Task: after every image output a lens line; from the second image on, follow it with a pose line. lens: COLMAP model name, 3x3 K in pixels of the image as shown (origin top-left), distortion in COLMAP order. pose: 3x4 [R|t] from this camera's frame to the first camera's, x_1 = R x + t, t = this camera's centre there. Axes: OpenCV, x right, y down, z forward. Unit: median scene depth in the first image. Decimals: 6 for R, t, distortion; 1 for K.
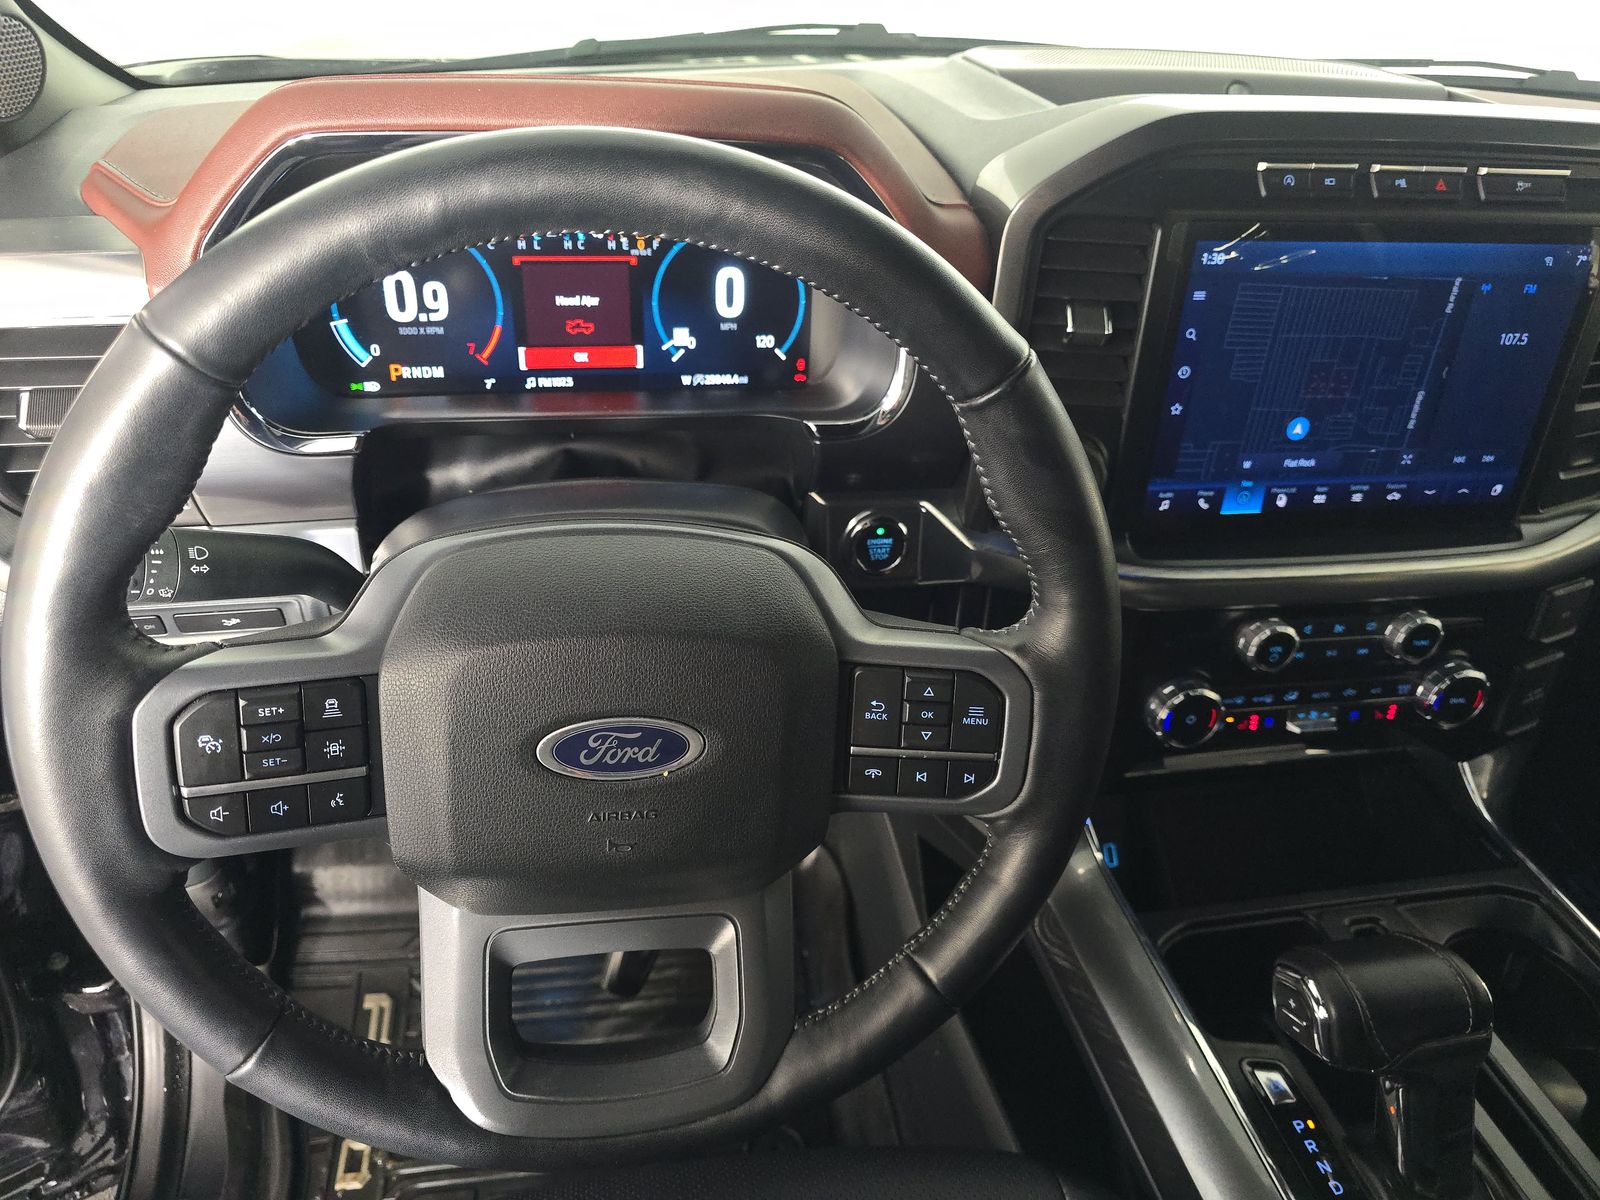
lens RADIAL K [[1073.0, 0, 795.4], [0, 1073.0, 589.4], [0, 0, 1]] dist [0.046046, -0.053918]
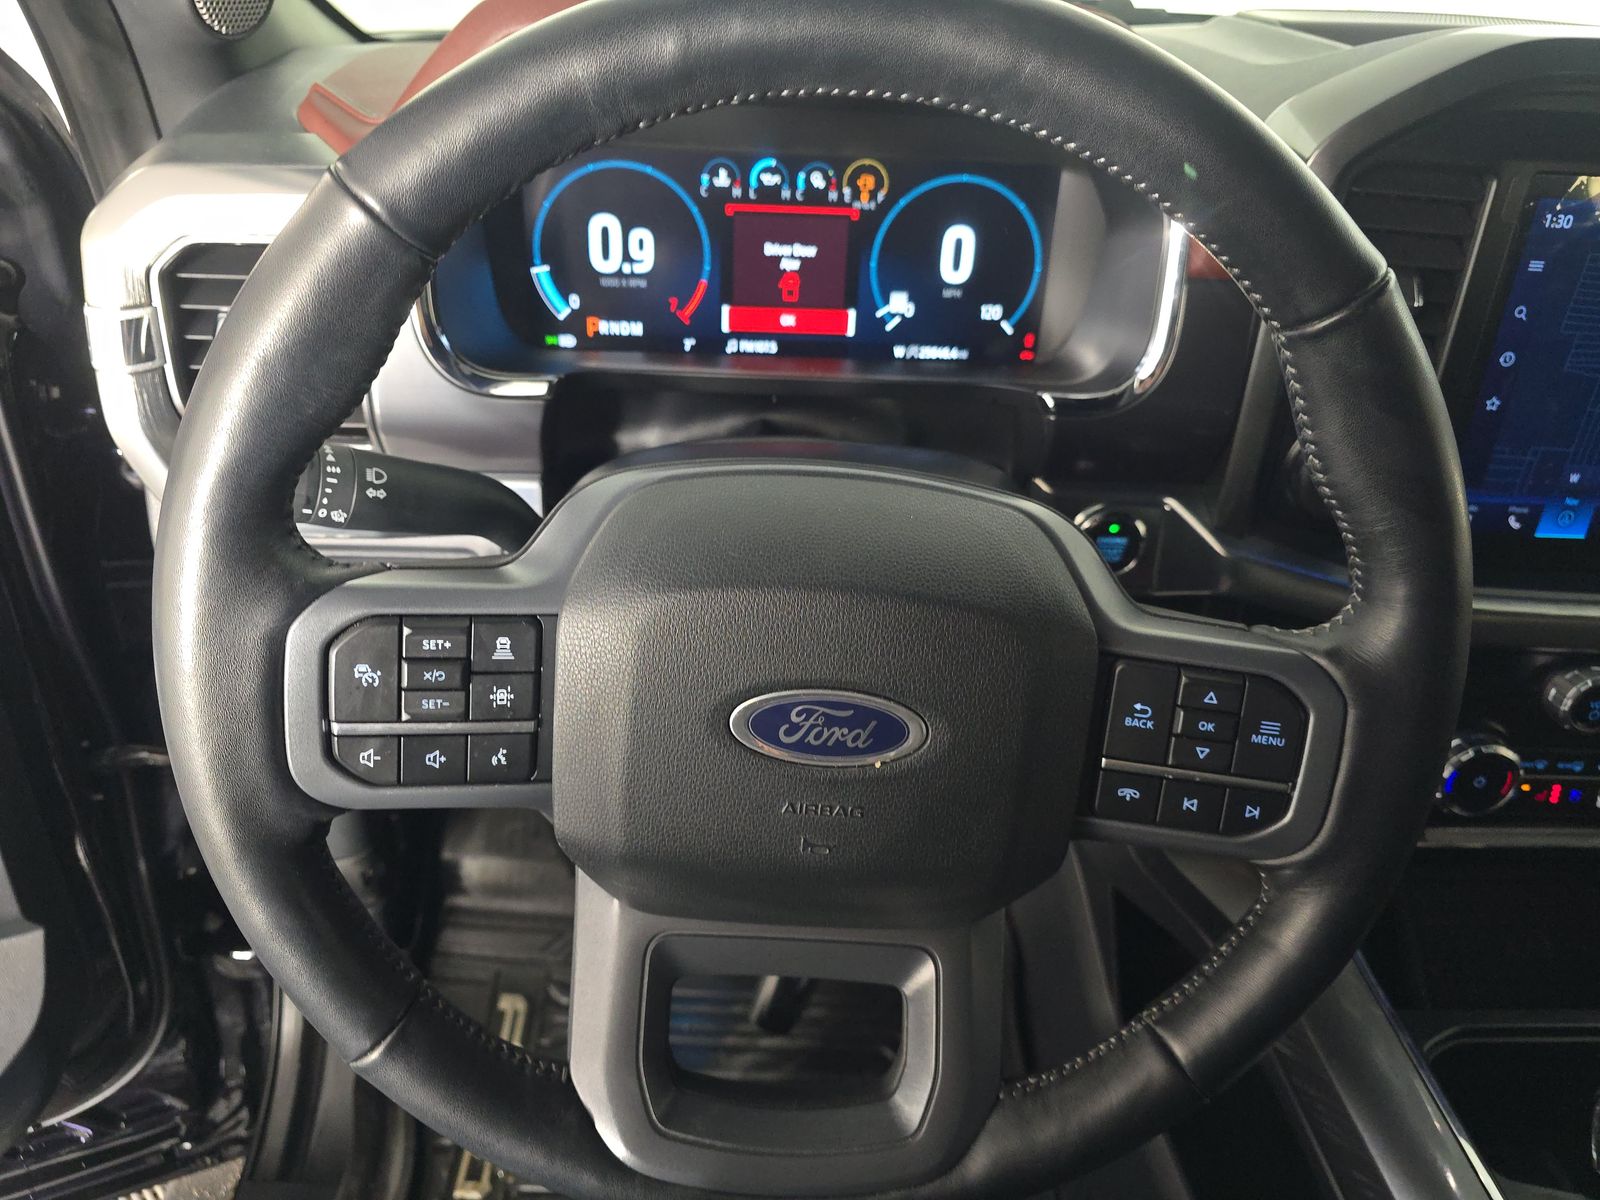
lens RADIAL K [[1051.0, 0, 792.3], [0, 1051.0, 603.2], [0, 0, 1]] dist [0.048988, -0.072714]
pose [[0.988087, 0.074094, -0.134886, -0.059261], [-0.078973, 0.996389, -0.031180, 0.054207], [0.132089, 0.041461, 0.990370, 0.128634]]
